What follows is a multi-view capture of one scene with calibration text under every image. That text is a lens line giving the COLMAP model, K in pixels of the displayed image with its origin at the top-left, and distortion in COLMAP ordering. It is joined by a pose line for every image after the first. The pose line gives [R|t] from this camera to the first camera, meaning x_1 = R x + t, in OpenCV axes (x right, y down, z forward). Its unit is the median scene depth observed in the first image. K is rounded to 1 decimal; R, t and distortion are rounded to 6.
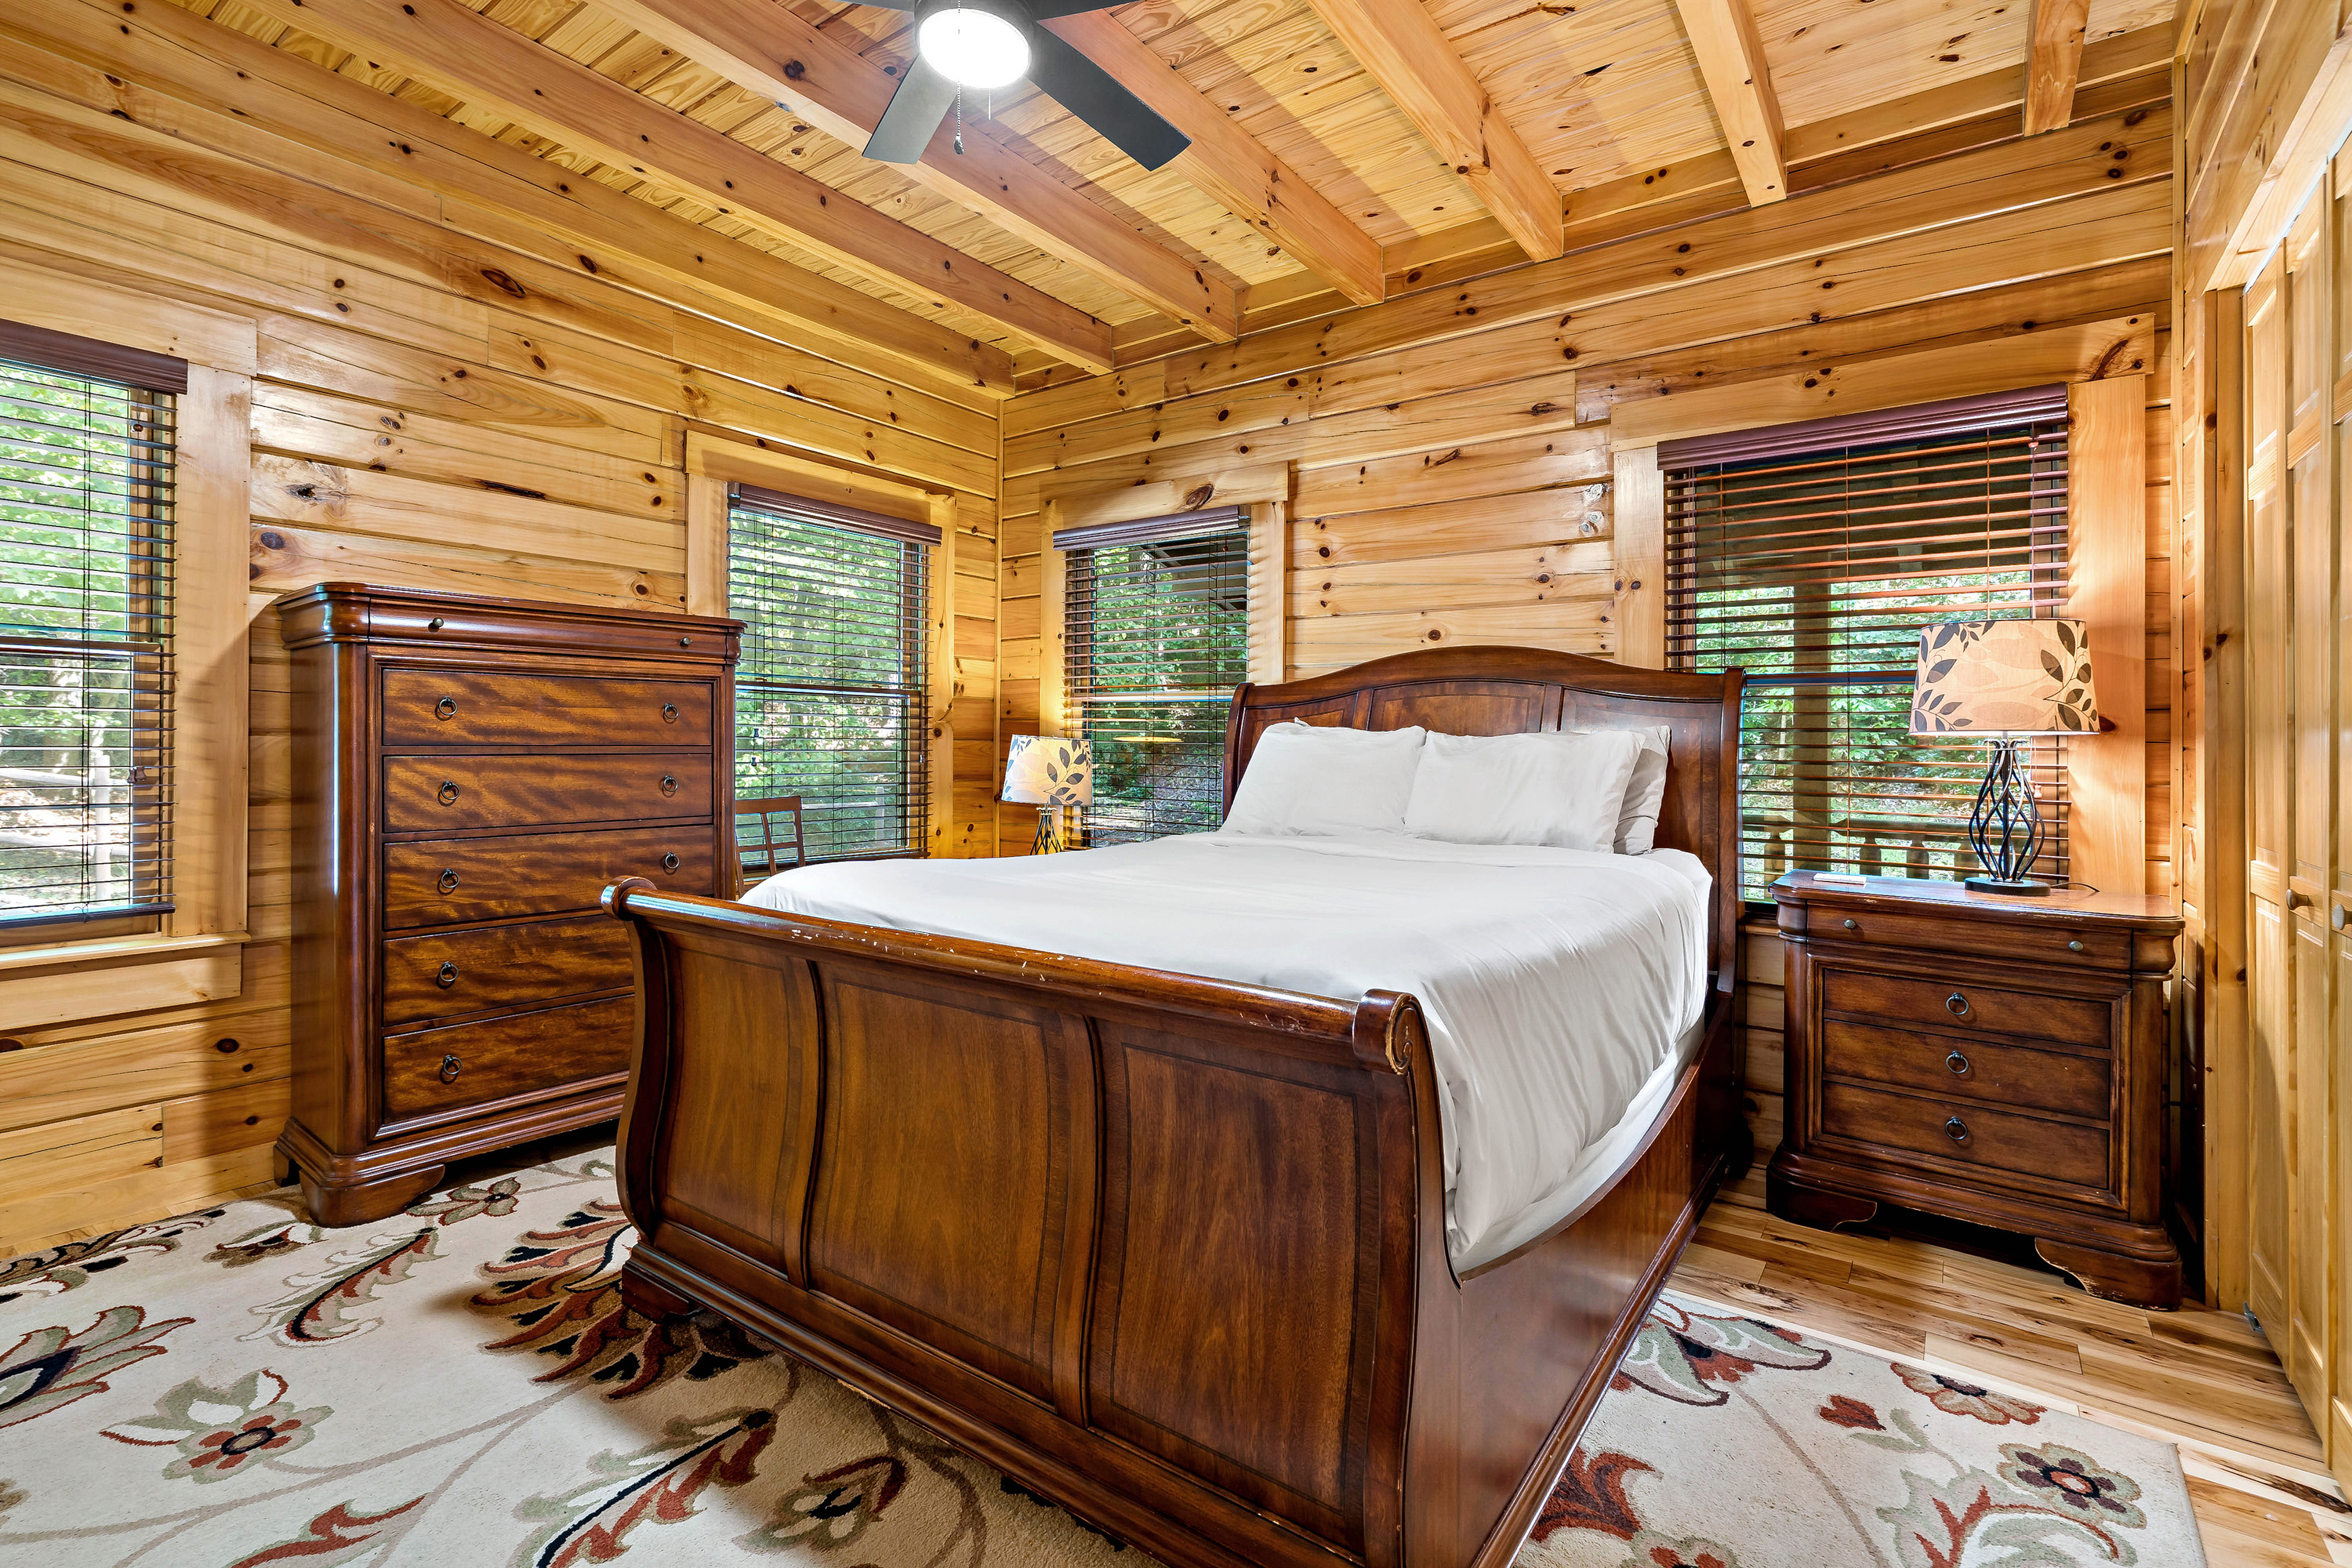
lens RADIAL K [[1089.1, 0, 1175.9], [0, 1089.1, 741.6], [0, 0, 1]] dist [-0.005867, 0.003171]
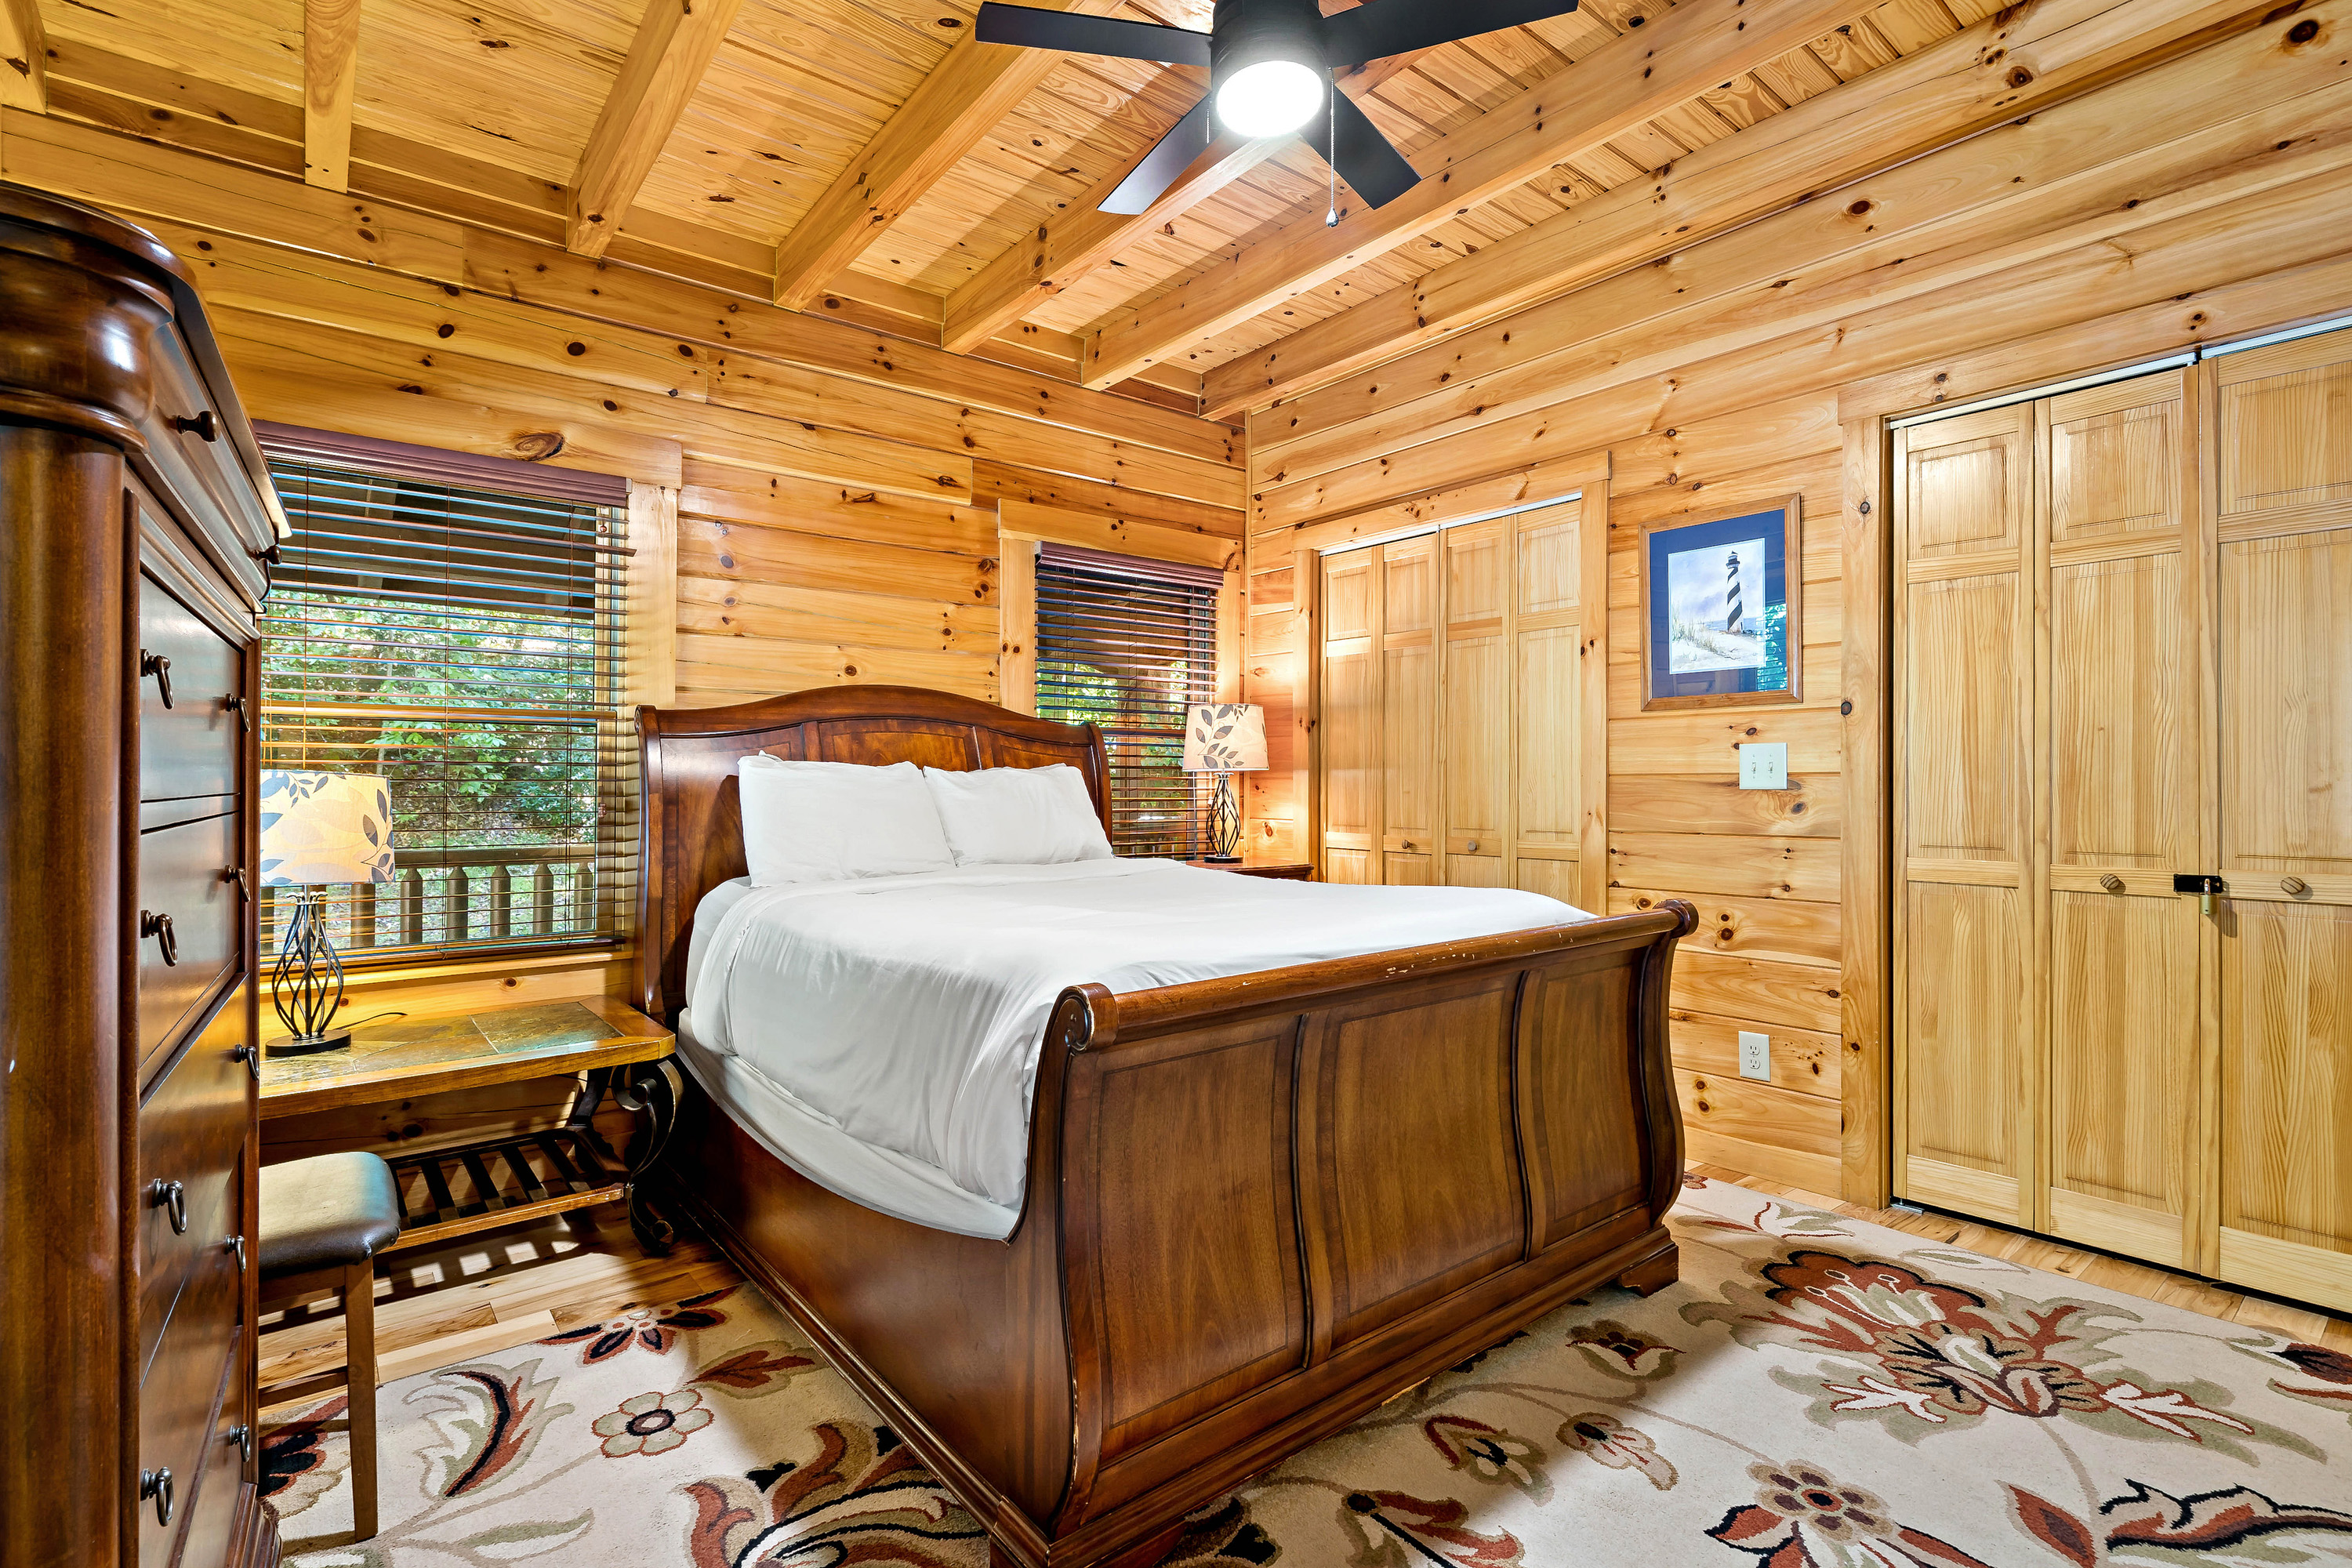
lens RADIAL K [[1089.1, 0, 1168.2], [0, 1089.1, 784.1], [0, 0, 1]] dist [-0.005867, 0.003171]
pose [[0.262324, -0.010179, 0.964926, -0.737073], [0.004785, 0.999946, 0.009247, -0.001139], [-0.964968, 0.002191, 0.262358, 0.509603]]
